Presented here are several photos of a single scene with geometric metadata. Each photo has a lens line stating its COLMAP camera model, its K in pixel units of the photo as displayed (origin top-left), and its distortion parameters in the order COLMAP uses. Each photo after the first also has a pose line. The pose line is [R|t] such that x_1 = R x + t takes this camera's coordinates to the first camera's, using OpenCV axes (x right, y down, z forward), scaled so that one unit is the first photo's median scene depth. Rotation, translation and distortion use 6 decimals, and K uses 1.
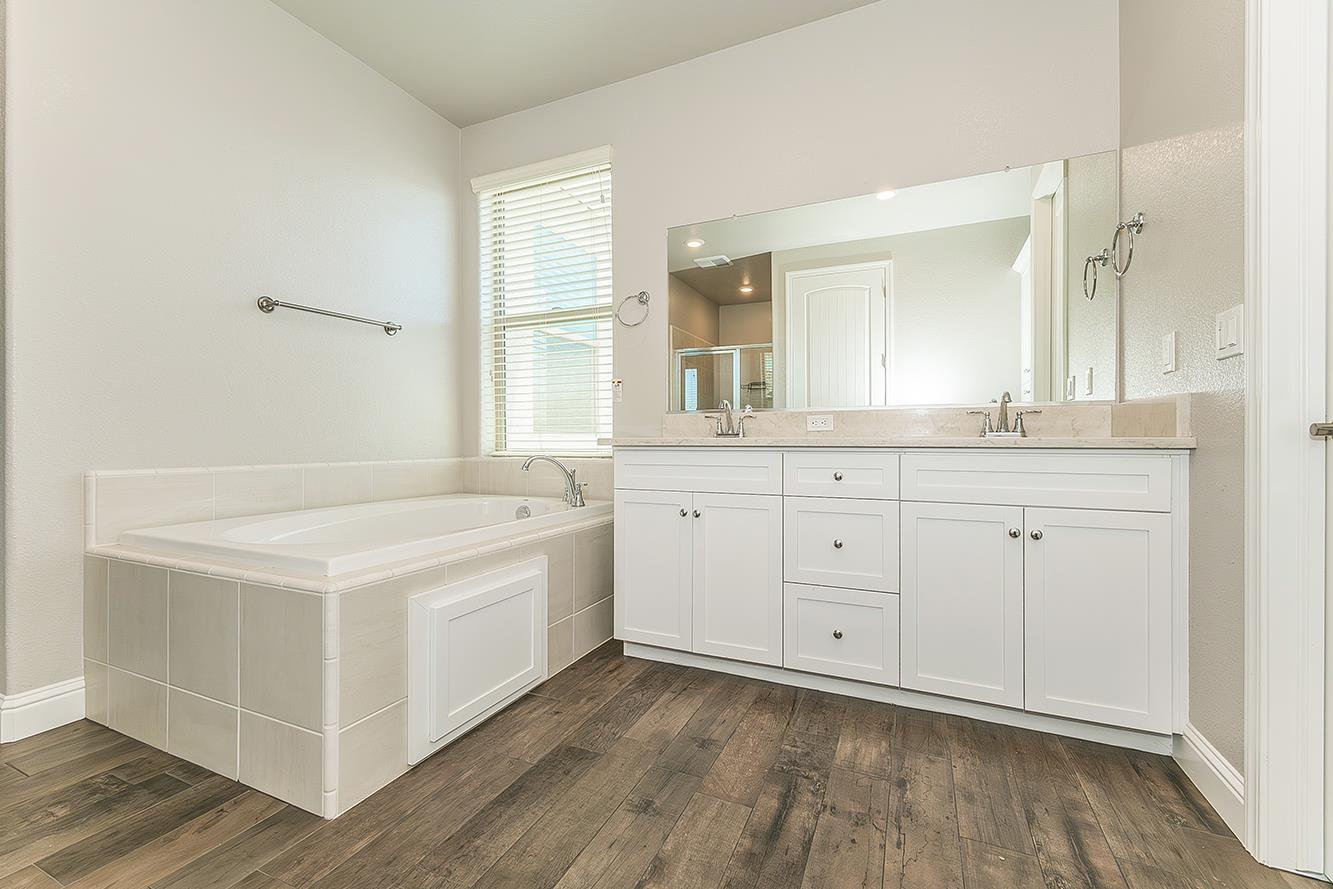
lens RADIAL K [[558.7, 0, 660.2], [0, 558.7, 449.3], [0, 0, 1]] dist [0.002766, 0.000620]
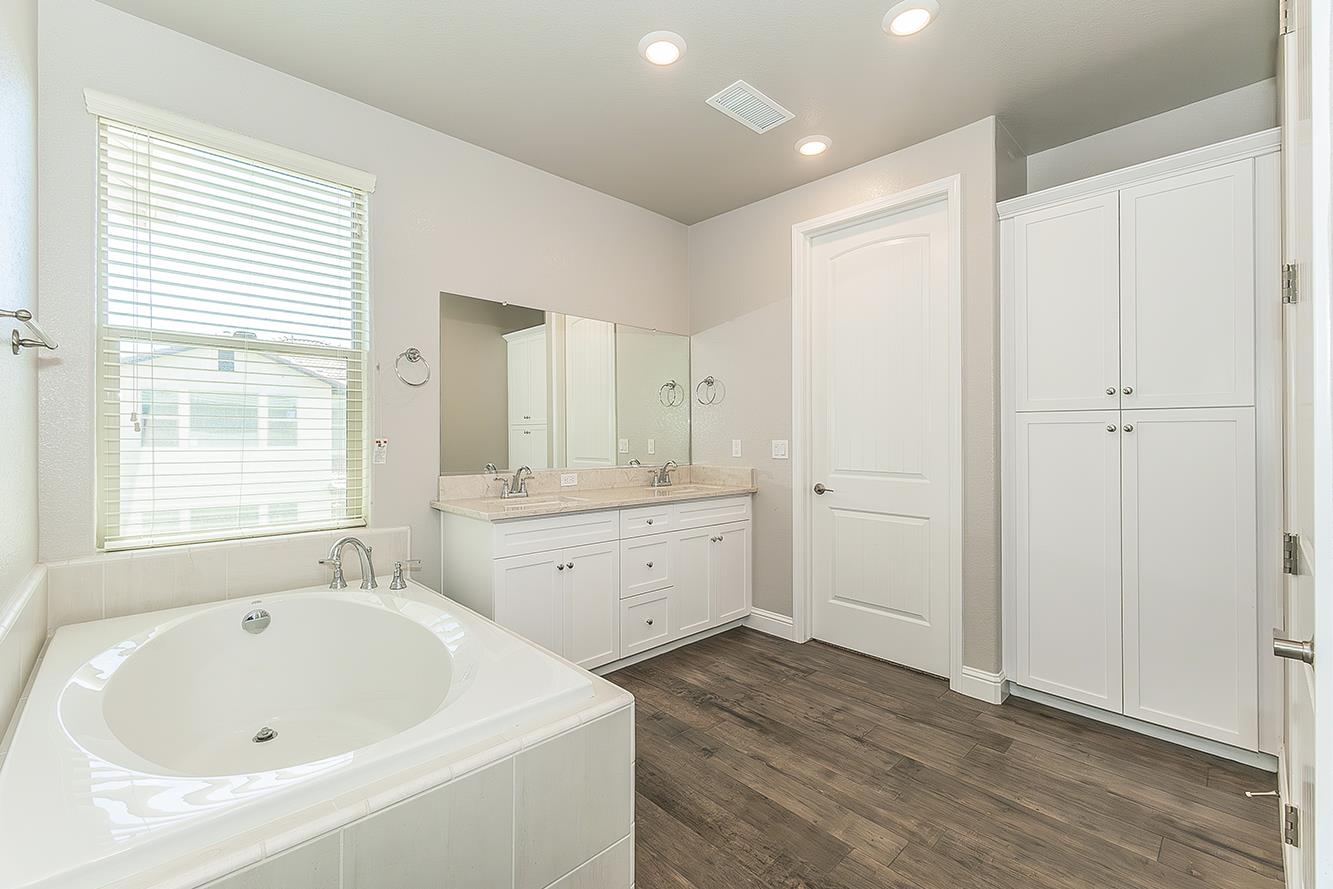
lens RADIAL K [[558.7, 0, 658.9], [0, 558.7, 435.7], [0, 0, 1]] dist [0.002766, 0.000620]
pose [[0.375980, -0.001601, 0.926627, -1.477319], [0.003807, 0.999993, 0.000183, -0.255345], [-0.926620, 0.003459, 0.375983, 0.490705]]
